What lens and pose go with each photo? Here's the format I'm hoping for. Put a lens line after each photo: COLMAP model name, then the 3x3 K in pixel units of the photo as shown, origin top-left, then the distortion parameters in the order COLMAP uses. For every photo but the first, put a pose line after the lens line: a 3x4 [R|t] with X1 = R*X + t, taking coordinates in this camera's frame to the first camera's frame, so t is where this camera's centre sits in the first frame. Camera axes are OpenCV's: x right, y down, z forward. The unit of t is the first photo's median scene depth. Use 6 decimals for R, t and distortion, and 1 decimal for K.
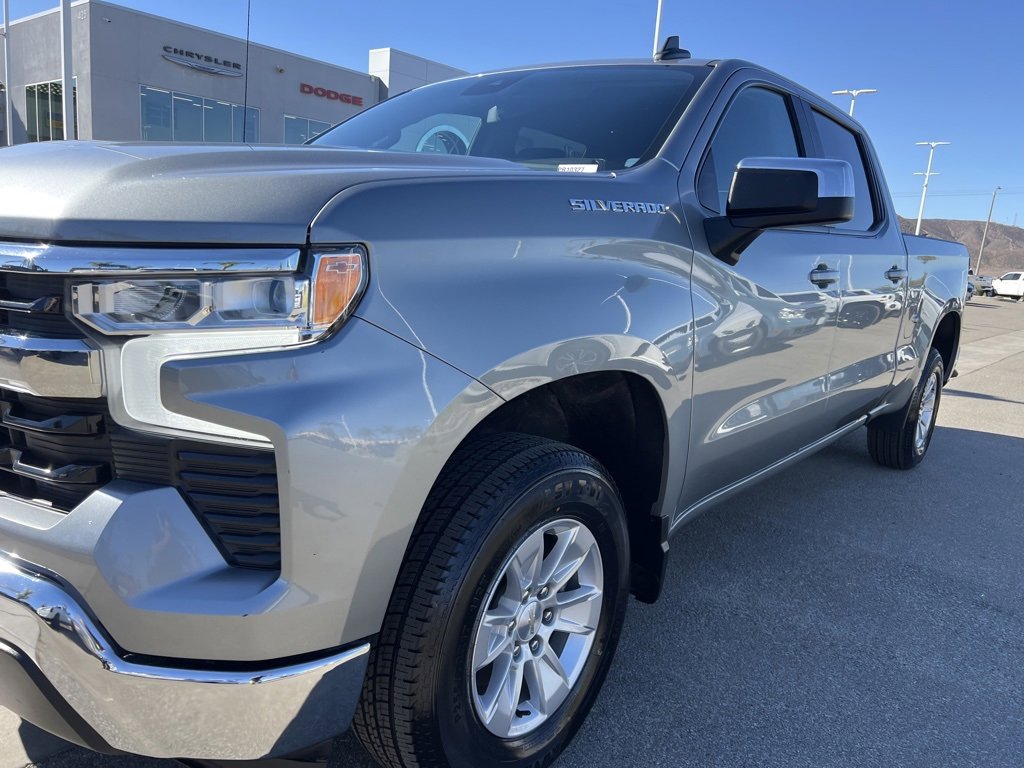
lens RADIAL K [[765.8, 0, 516.1], [0, 765.8, 399.5], [0, 0, 1]] dist [0.050505, -0.061478]
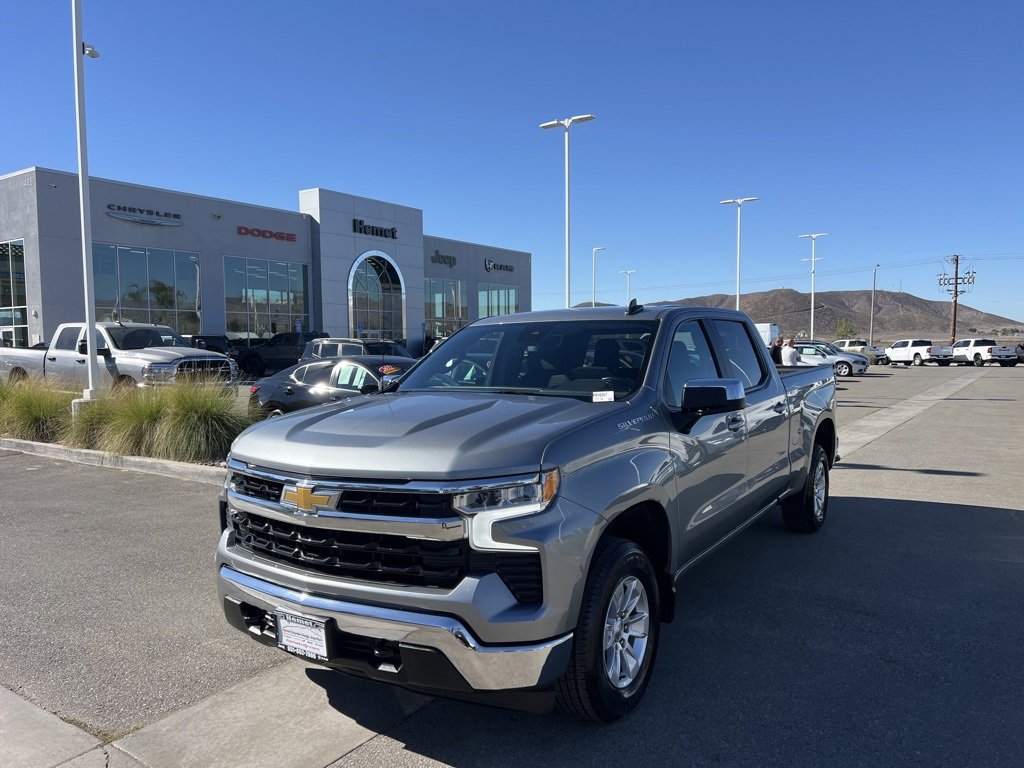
lens RADIAL K [[765.8, 0, 510.2], [0, 765.8, 390.1], [0, 0, 1]] dist [0.050505, -0.061478]
pose [[0.992135, -0.089889, 0.087109, -0.314876], [0.101136, 0.985707, -0.134733, -0.072733], [-0.073753, 0.142483, 0.987046, -0.866827]]
